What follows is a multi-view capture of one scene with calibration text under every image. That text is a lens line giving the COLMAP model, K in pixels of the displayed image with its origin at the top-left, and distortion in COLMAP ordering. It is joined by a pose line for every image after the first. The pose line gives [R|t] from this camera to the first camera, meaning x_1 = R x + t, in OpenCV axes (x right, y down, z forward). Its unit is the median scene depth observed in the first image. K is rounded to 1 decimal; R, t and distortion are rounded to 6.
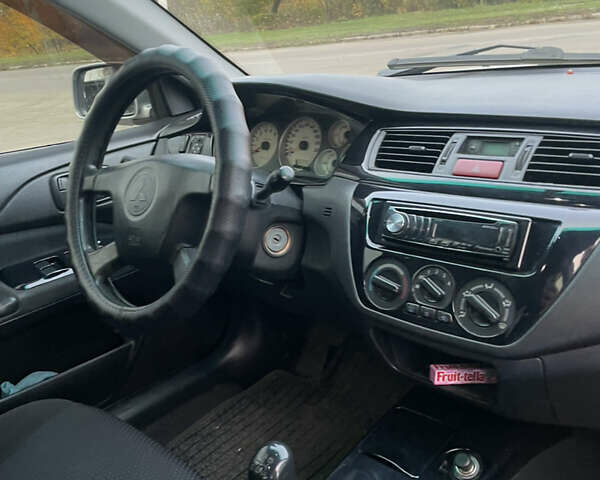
lens RADIAL K [[599.1, 0, 298.8], [0, 599.1, 237.3], [0, 0, 1]] dist [0.077475, -0.132758]
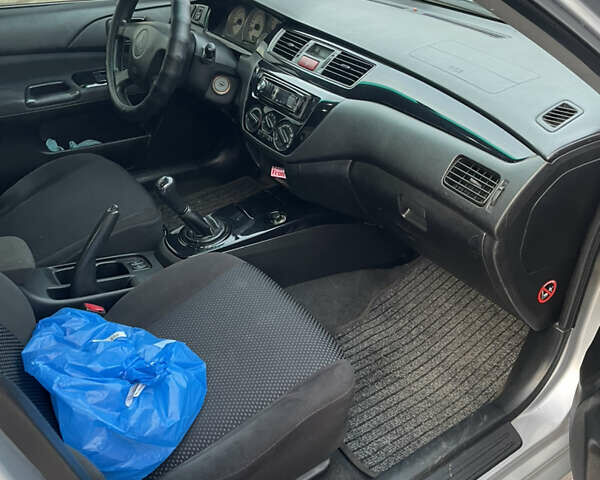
lens RADIAL K [[599.1, 0, 298.8], [0, 599.1, 237.3], [0, 0, 1]] dist [0.077475, -0.132758]
pose [[0.969426, 0.210997, -0.125272, 0.583595], [-0.174674, 0.951931, 0.251628, -0.063281], [0.172343, -0.222053, 0.959683, -0.840442]]
